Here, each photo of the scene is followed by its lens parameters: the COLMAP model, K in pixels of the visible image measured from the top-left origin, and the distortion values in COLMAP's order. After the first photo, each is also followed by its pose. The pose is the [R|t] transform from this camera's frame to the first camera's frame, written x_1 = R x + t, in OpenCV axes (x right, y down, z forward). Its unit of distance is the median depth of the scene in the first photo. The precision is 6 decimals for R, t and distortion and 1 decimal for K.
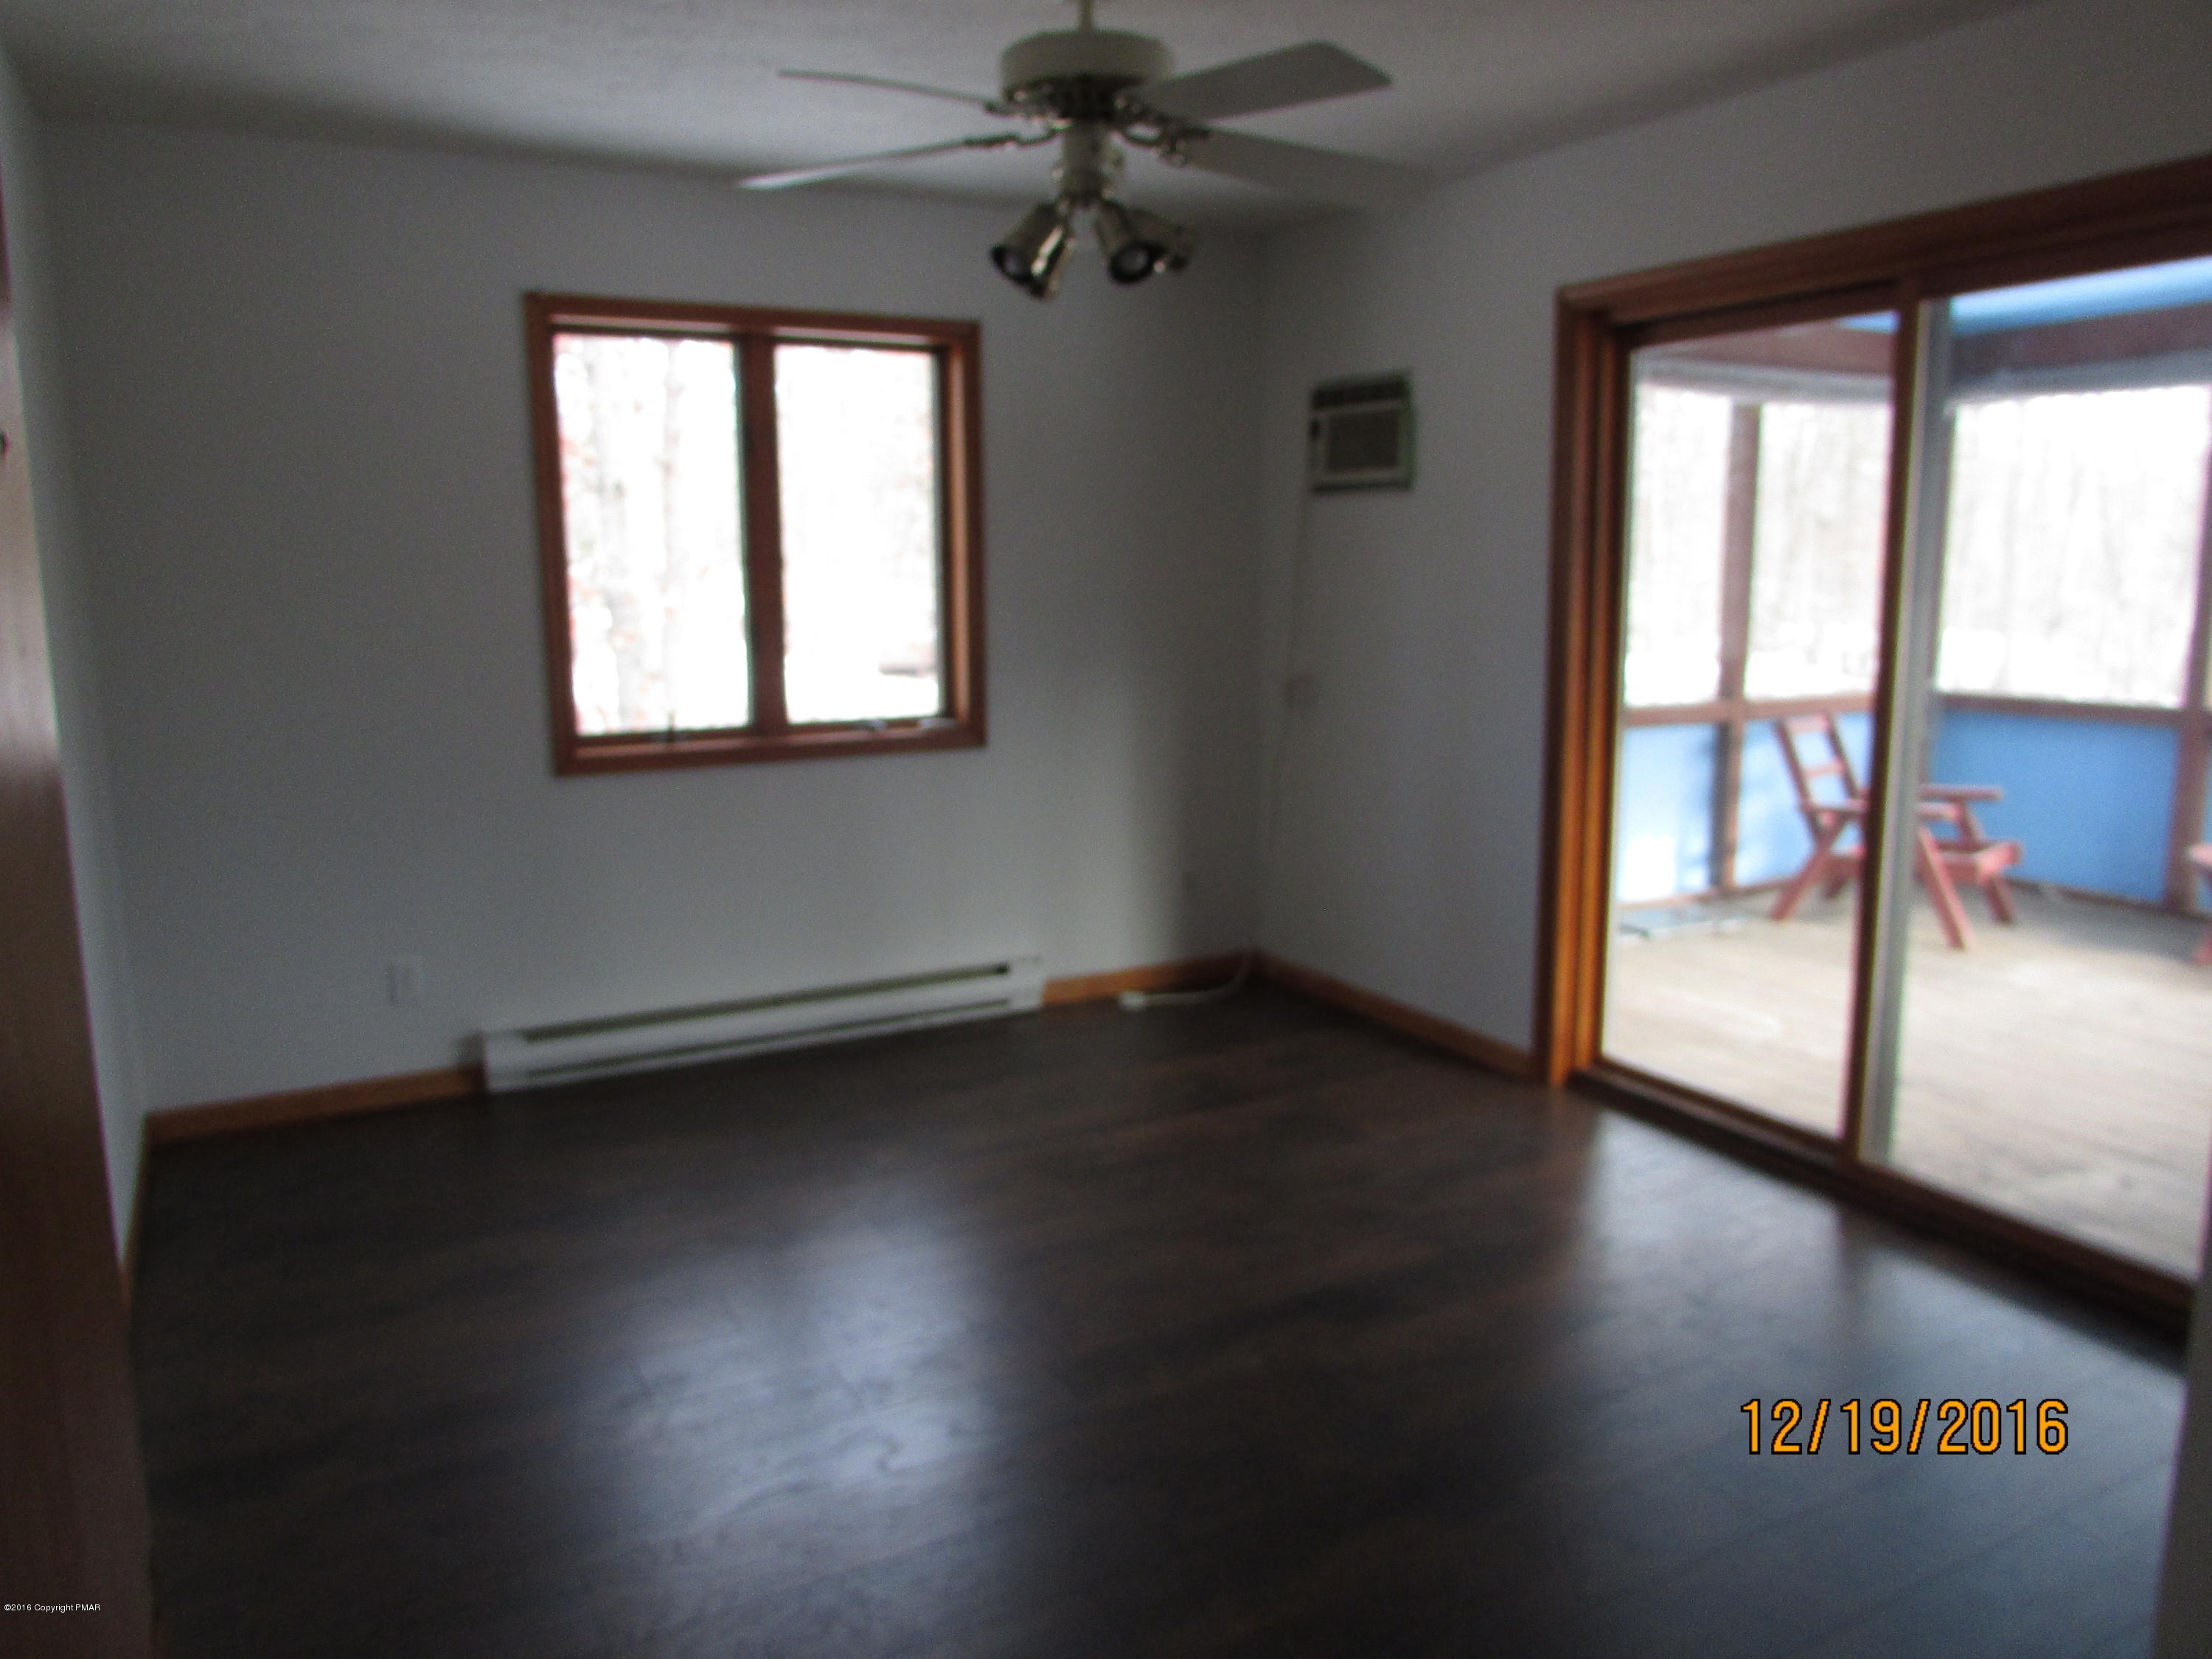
lens RADIAL K [[1558.4, 0, 1099.3], [0, 1558.4, 826.9], [0, 0, 1]] dist [-0.034451, 0.010744]
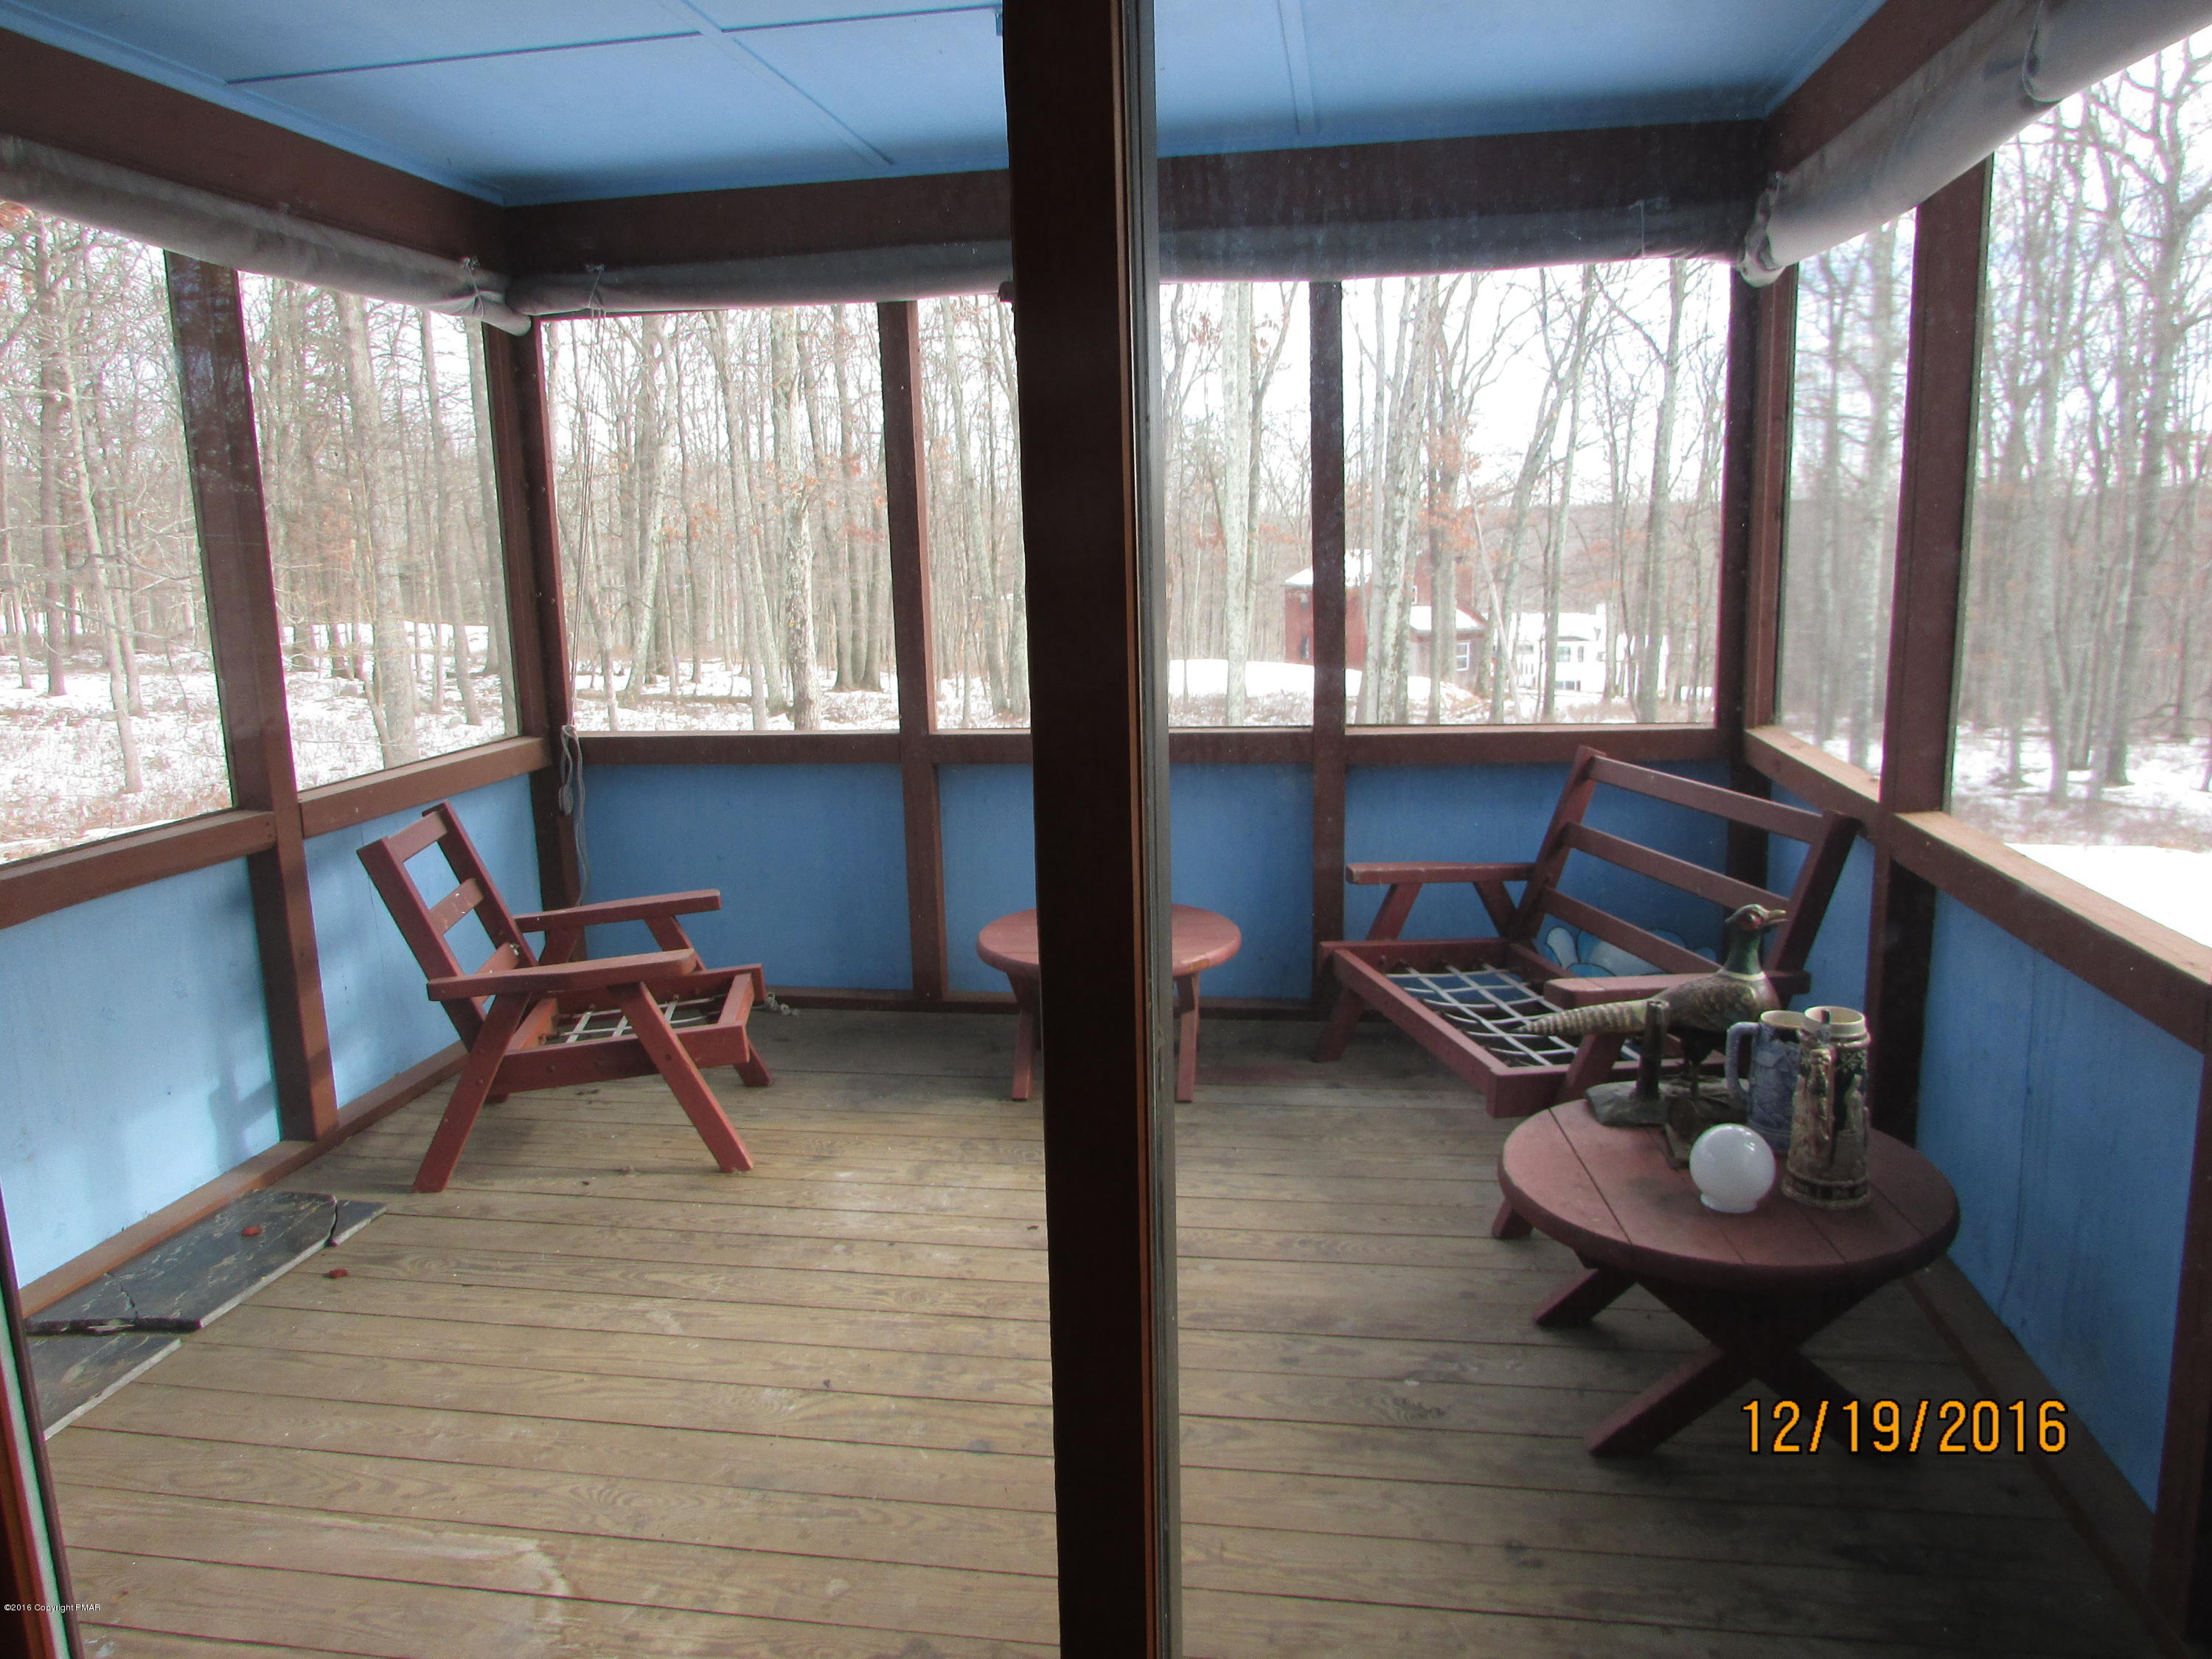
lens RADIAL K [[1558.4, 0, 1102.2], [0, 1558.4, 835.4], [0, 0, 1]] dist [-0.034451, 0.010744]
pose [[0.618732, -0.151673, 0.770821, 0.165809], [0.142795, 0.986554, 0.079502, -0.072129], [-0.772515, 0.060878, 0.632071, 0.423082]]
